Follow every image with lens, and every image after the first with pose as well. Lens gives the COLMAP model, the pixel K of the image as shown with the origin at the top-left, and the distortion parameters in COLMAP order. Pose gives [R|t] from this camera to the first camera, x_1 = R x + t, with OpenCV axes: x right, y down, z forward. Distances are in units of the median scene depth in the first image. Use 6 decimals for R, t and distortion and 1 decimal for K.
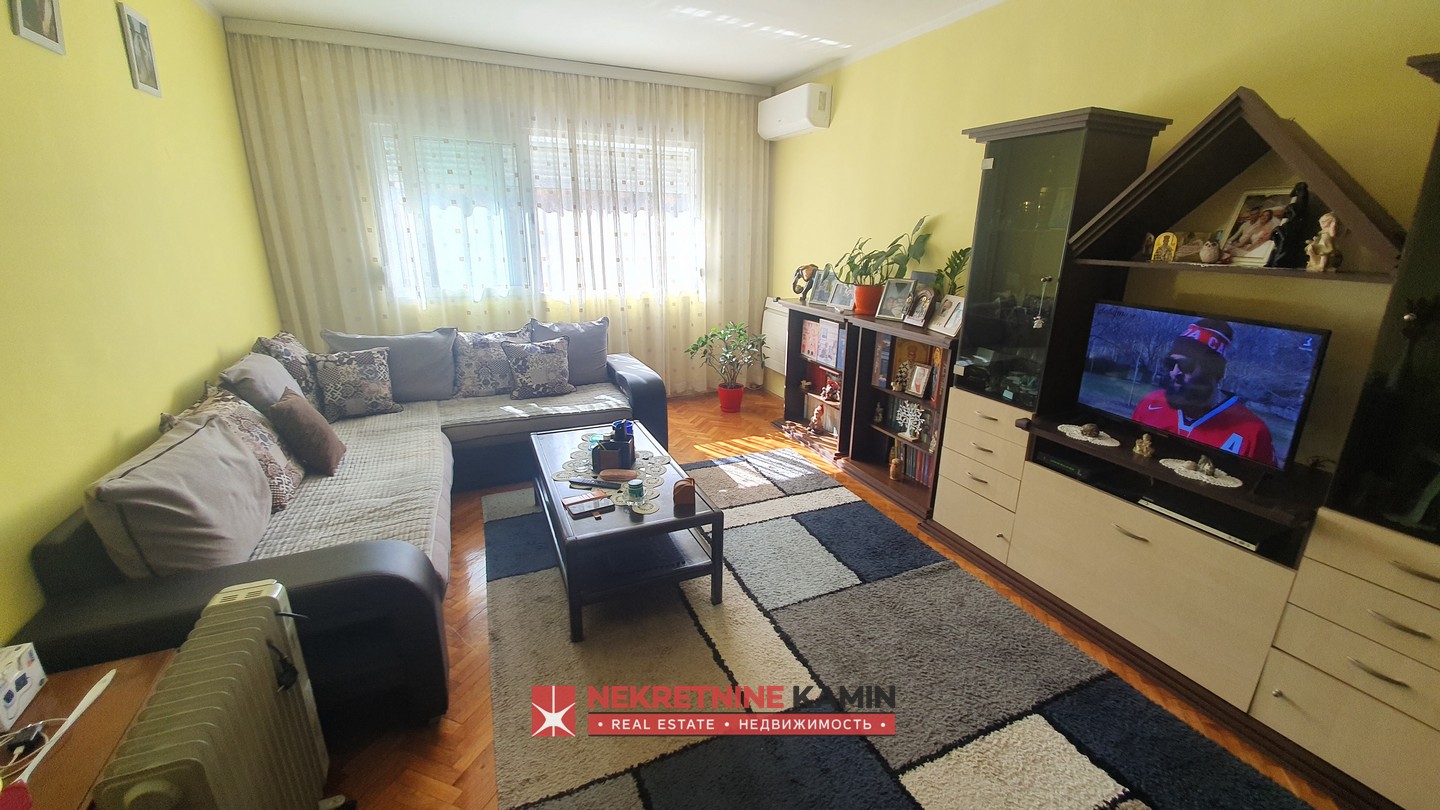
lens RADIAL K [[577.0, 0, 733.5], [0, 577.0, 402.4], [0, 0, 1]] dist [0.007514, -0.013548]
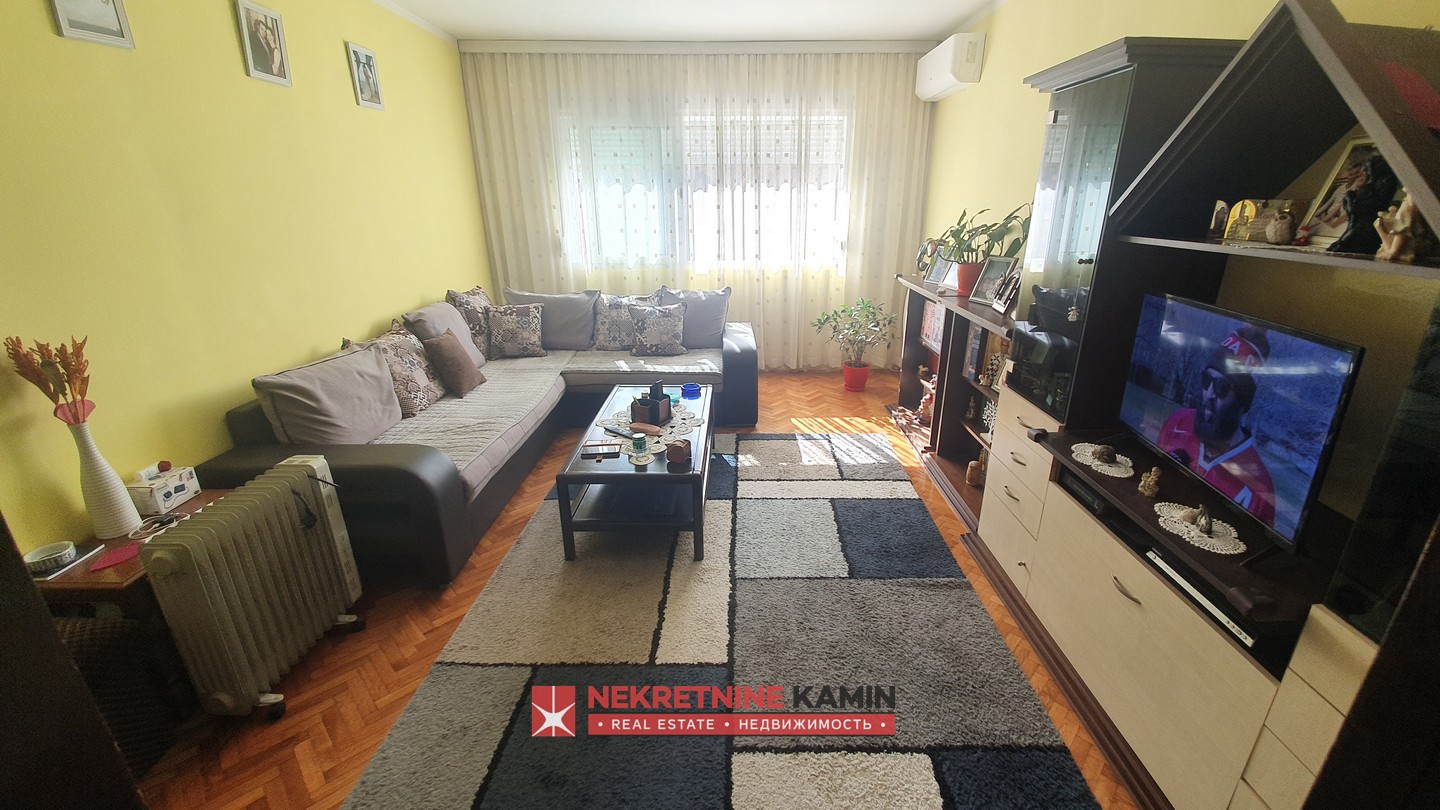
lens RADIAL K [[577.0, 0, 733.6], [0, 577.0, 400.7], [0, 0, 1]] dist [0.007514, -0.013548]
pose [[0.906172, 0.123308, -0.404535, 0.389036], [-0.105538, 0.992220, 0.066034, -0.018754], [0.409530, -0.017145, 0.912135, 0.056032]]
